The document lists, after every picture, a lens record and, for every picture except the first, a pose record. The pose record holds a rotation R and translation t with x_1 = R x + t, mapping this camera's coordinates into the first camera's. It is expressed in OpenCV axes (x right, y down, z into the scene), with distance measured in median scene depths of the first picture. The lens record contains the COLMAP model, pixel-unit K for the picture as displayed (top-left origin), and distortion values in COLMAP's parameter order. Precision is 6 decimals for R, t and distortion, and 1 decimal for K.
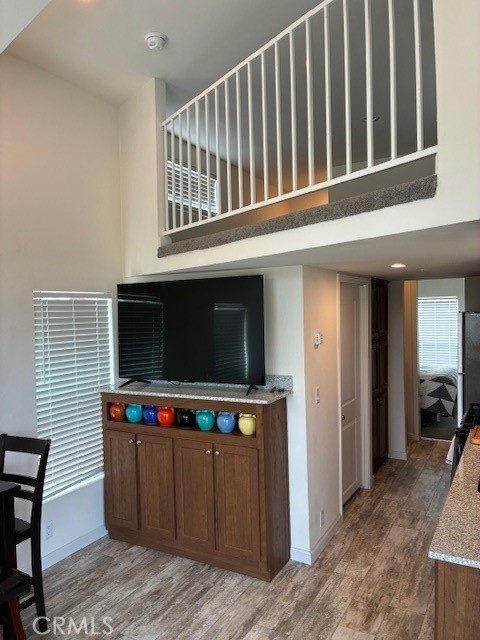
lens RADIAL K [[483.0, 0, 240.0], [0, 483.0, 320.0], [0, 0, 1]] dist [0.003379, -0.002335]
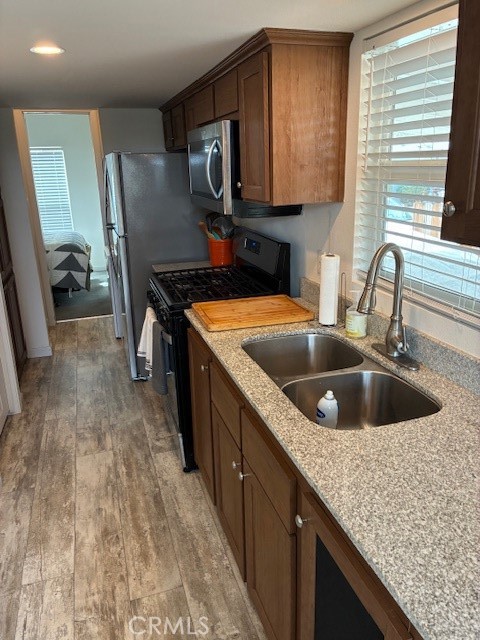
lens RADIAL K [[476.9, 0, 239.6], [0, 476.9, 309.6], [0, 0, 1]] dist [0.043528, -0.077736]
pose [[0.677725, -0.205927, 0.705891, 0.024336], [0.025050, 0.965893, 0.257726, 0.037882], [-0.734888, -0.156985, 0.659769, 0.406140]]
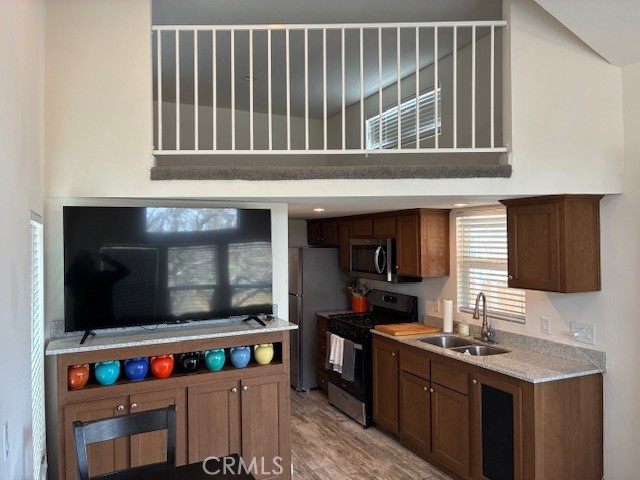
lens RADIAL K [[483.0, 0, 310.8], [0, 483.0, 235.2], [0, 0, 1]] dist [0.003379, -0.002335]
pose [[0.586428, 0.025886, 0.809588, -0.666743], [0.012982, 0.999060, -0.041348, 0.006582], [-0.809897, 0.034757, 0.585541, 0.268664]]
